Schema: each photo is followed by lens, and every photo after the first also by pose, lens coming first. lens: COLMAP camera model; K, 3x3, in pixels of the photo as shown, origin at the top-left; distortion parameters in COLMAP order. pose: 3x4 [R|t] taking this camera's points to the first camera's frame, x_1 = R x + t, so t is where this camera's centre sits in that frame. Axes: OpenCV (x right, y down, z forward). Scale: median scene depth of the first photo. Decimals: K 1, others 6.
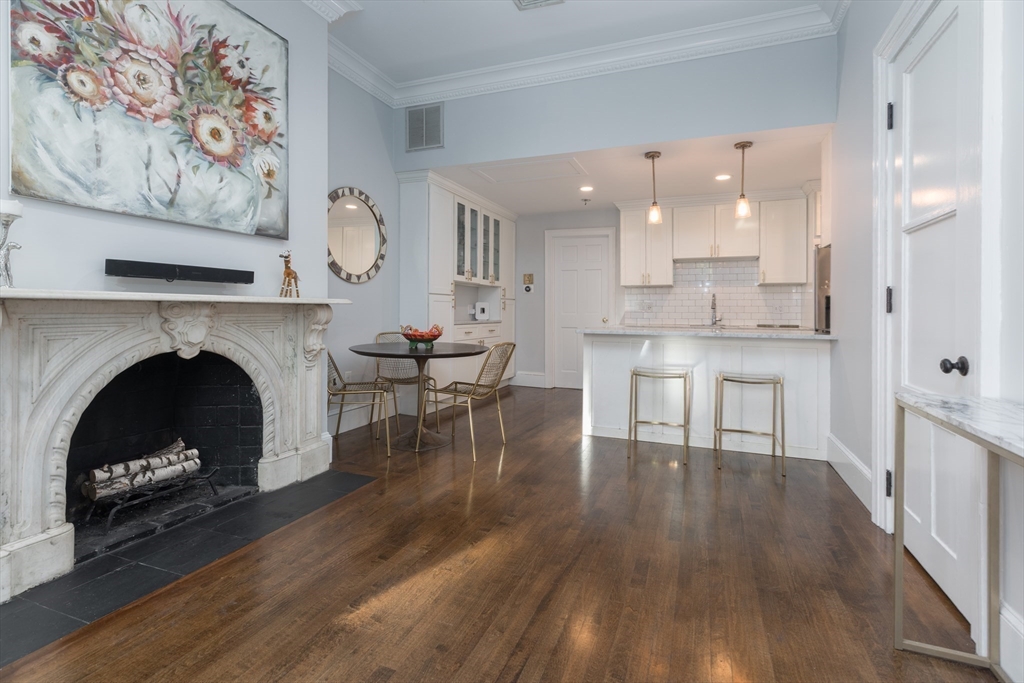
lens RADIAL K [[478.3, 0, 513.2], [0, 478.3, 312.0], [0, 0, 1]] dist [0.002979, 0.000834]
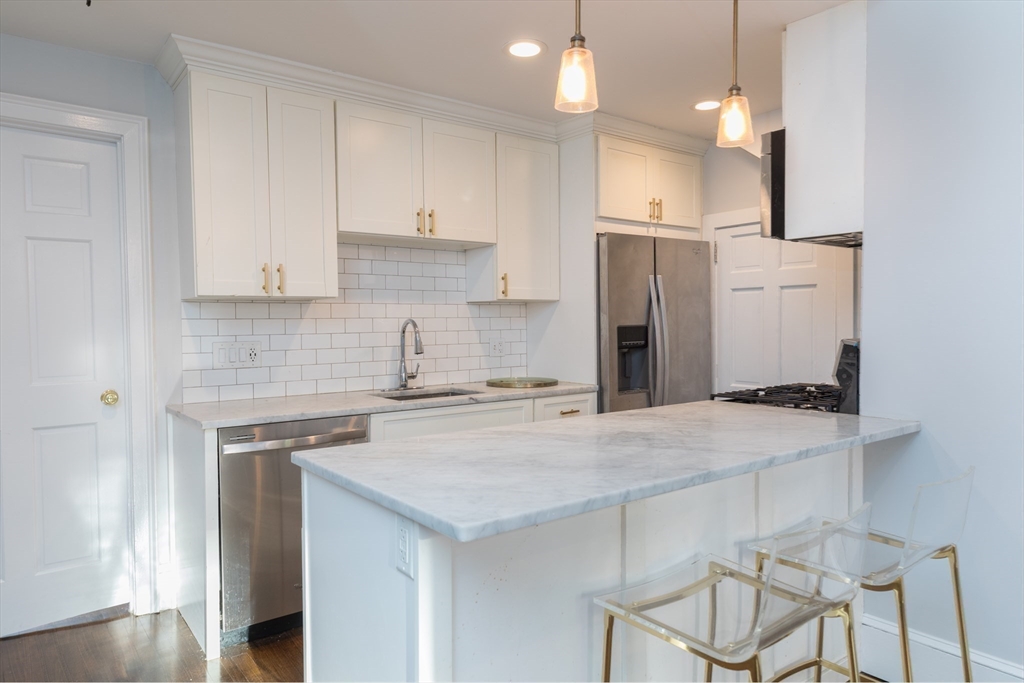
lens RADIAL K [[665.6, 0, 509.7], [0, 665.6, 341.7], [0, 0, 1]] dist [-0.004028, -0.000350]
pose [[0.501059, -0.038358, 0.864563, -0.080682], [0.015593, 0.999255, 0.035296, -0.043443], [-0.865273, -0.004204, 0.501284, 0.697046]]
